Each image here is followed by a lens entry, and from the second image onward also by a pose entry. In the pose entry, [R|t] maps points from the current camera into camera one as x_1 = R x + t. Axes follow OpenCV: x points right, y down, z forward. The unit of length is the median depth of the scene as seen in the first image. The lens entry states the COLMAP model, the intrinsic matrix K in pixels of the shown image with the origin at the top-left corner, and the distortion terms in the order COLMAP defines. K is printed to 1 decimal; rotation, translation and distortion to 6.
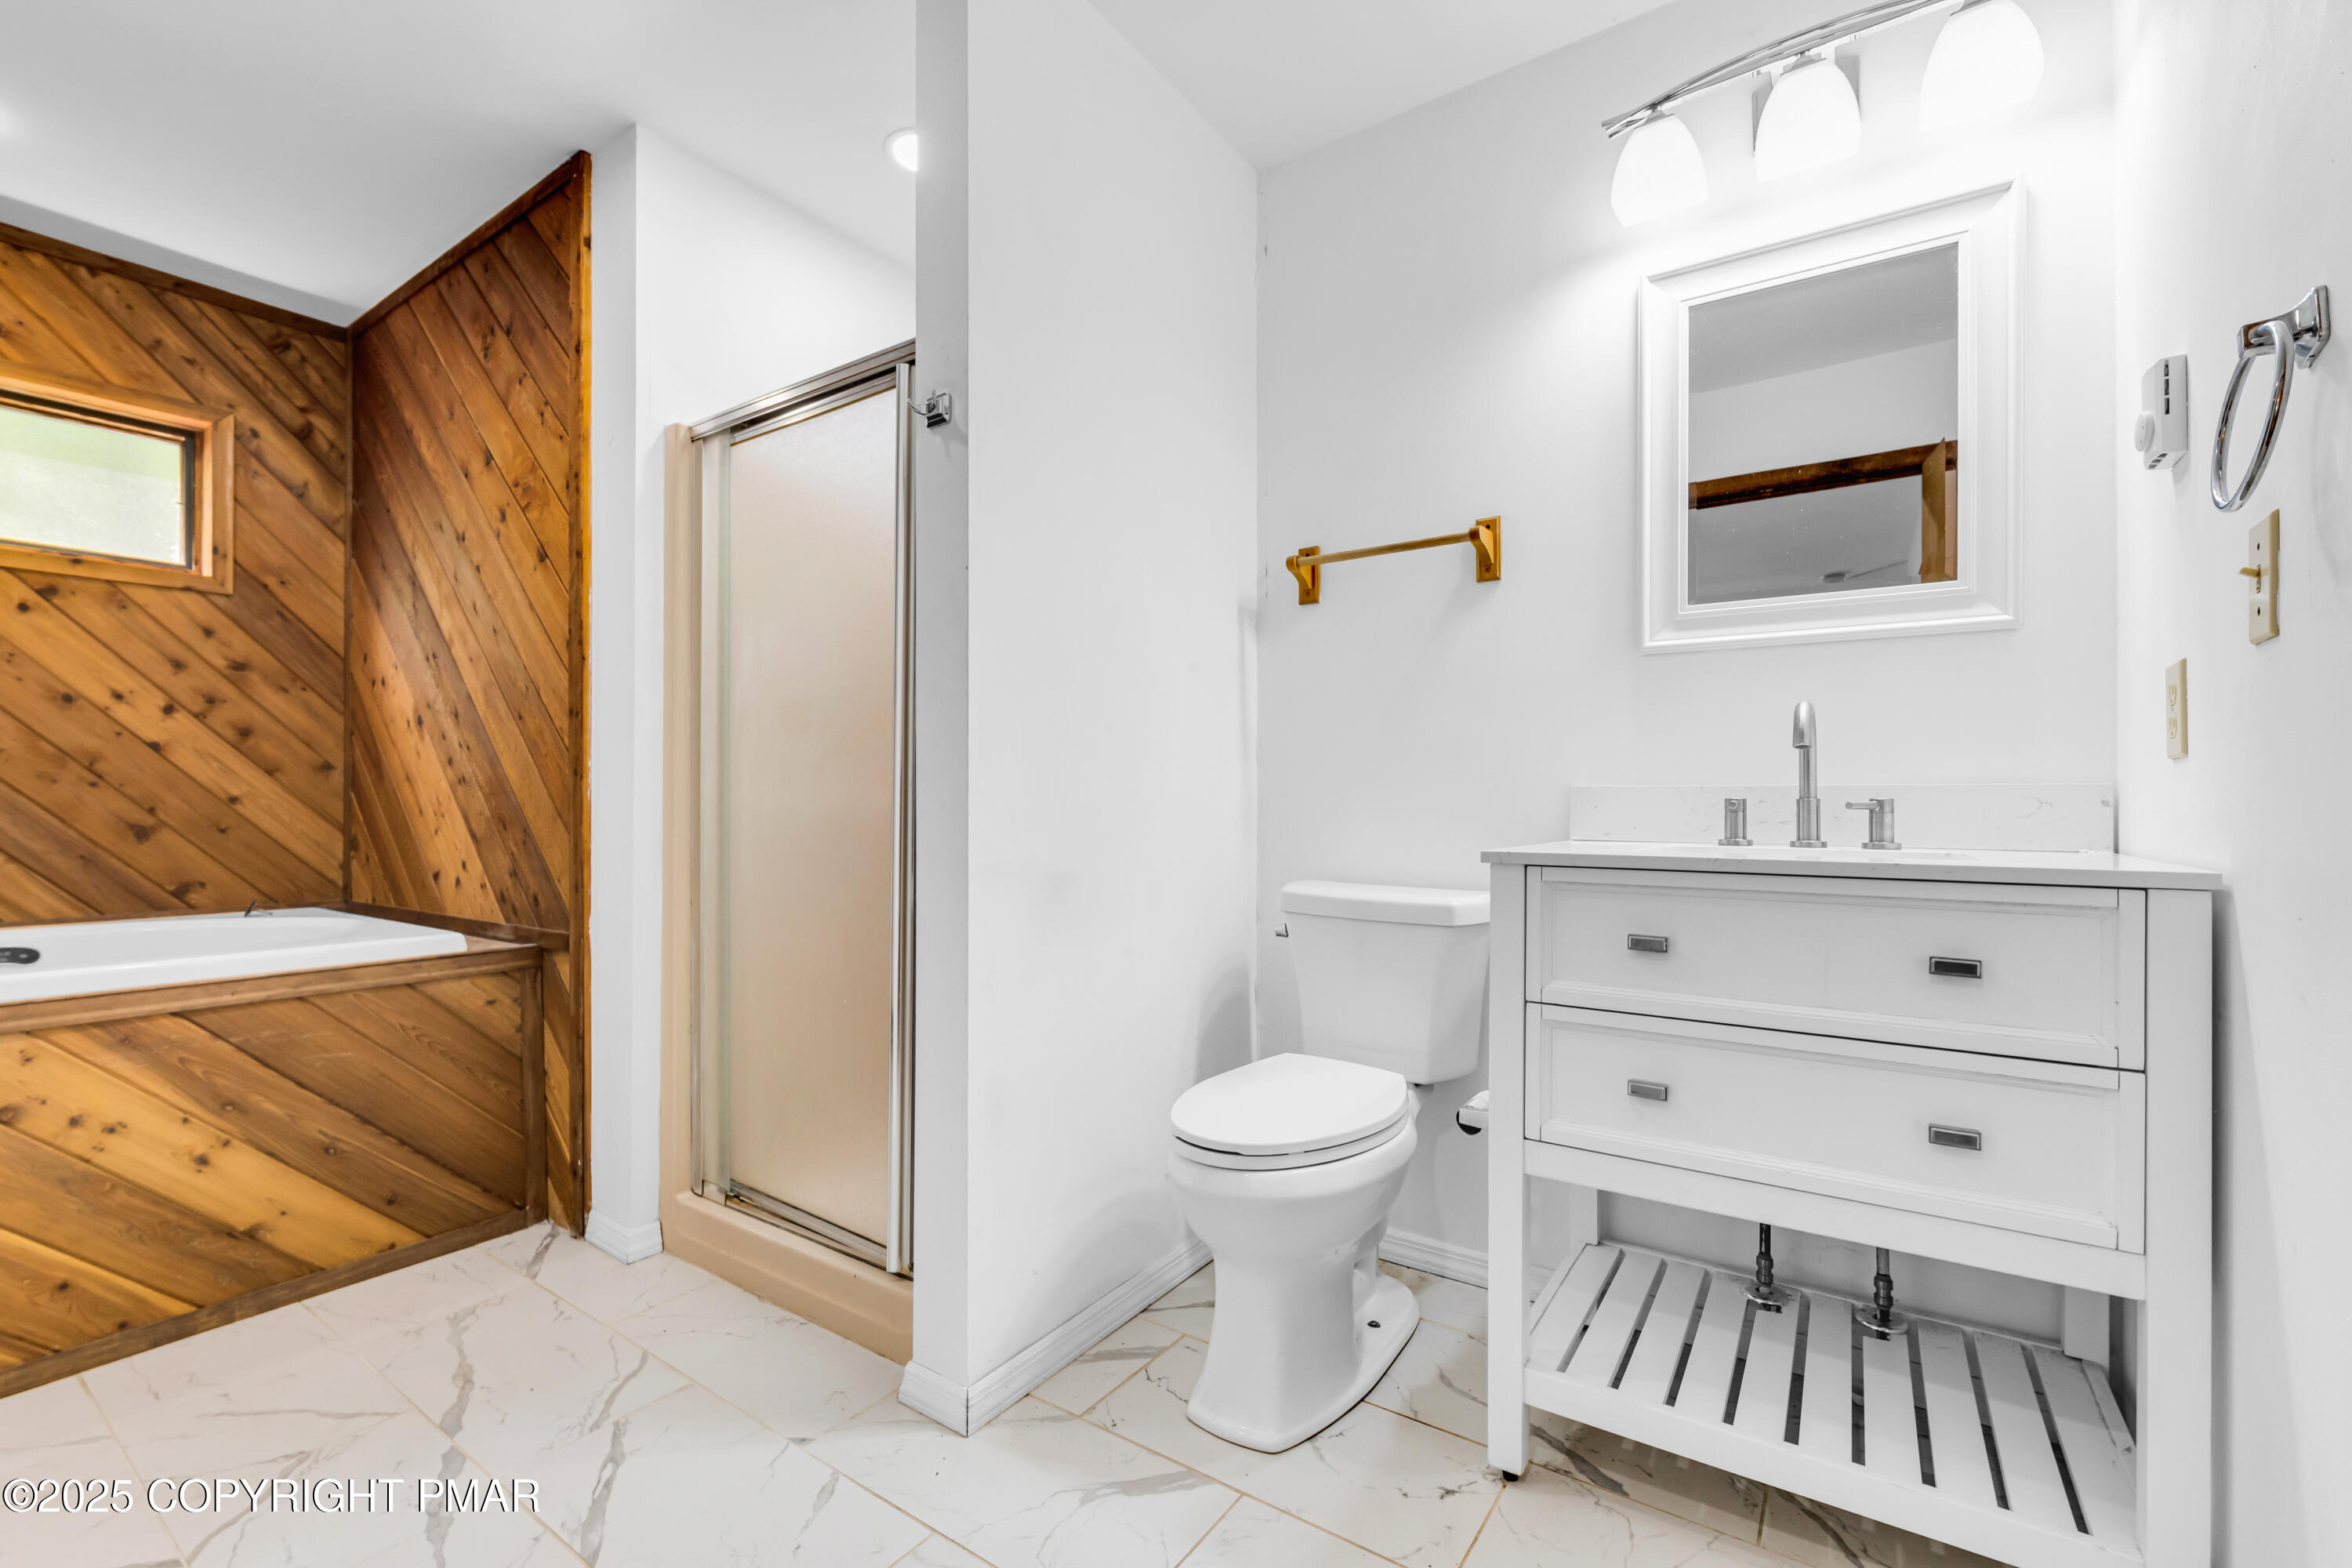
lens RADIAL K [[1017.3, 0, 1148.0], [0, 1017.3, 789.4], [0, 0, 1]] dist [-0.001279, -0.000319]
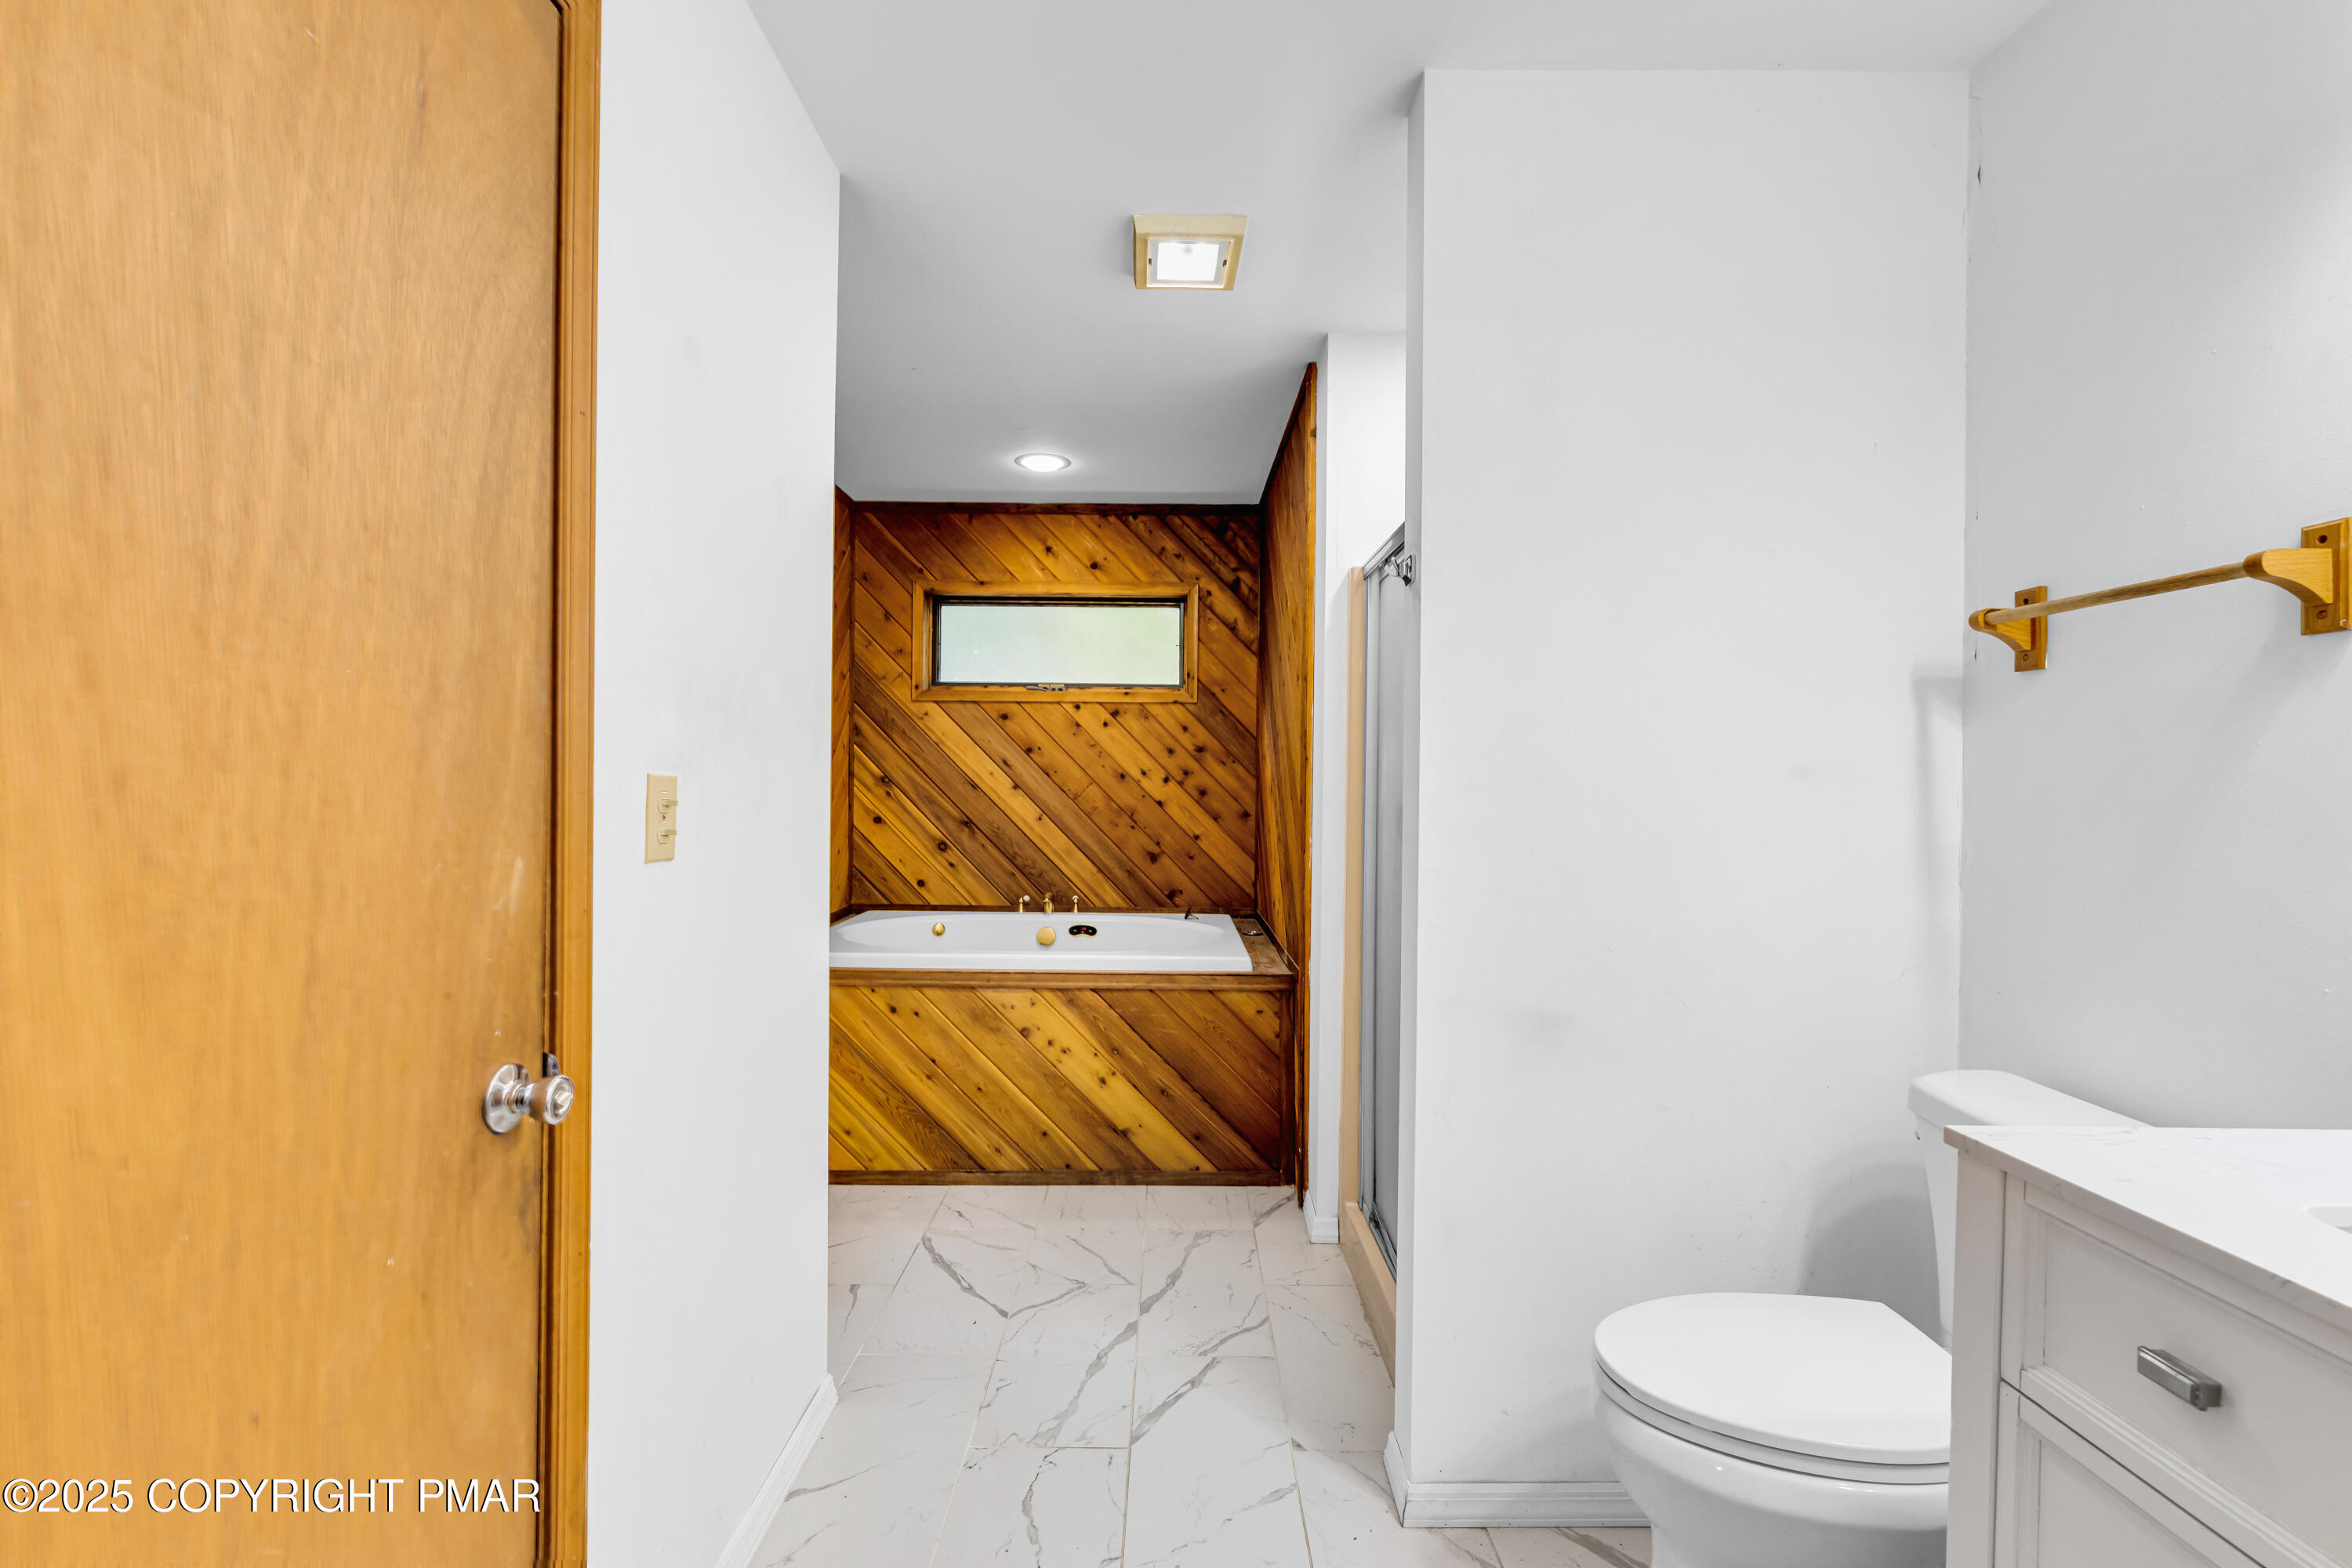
lens RADIAL K [[1001.4, 0, 1168.4], [0, 1001.4, 765.5], [0, 0, 1]] dist [-0.000512, -0.000079]
pose [[0.572326, -0.002483, -0.820022, 0.382202], [0.002923, 0.999995, -0.000988, -0.119219], [0.820021, -0.001831, 0.572331, 0.129069]]
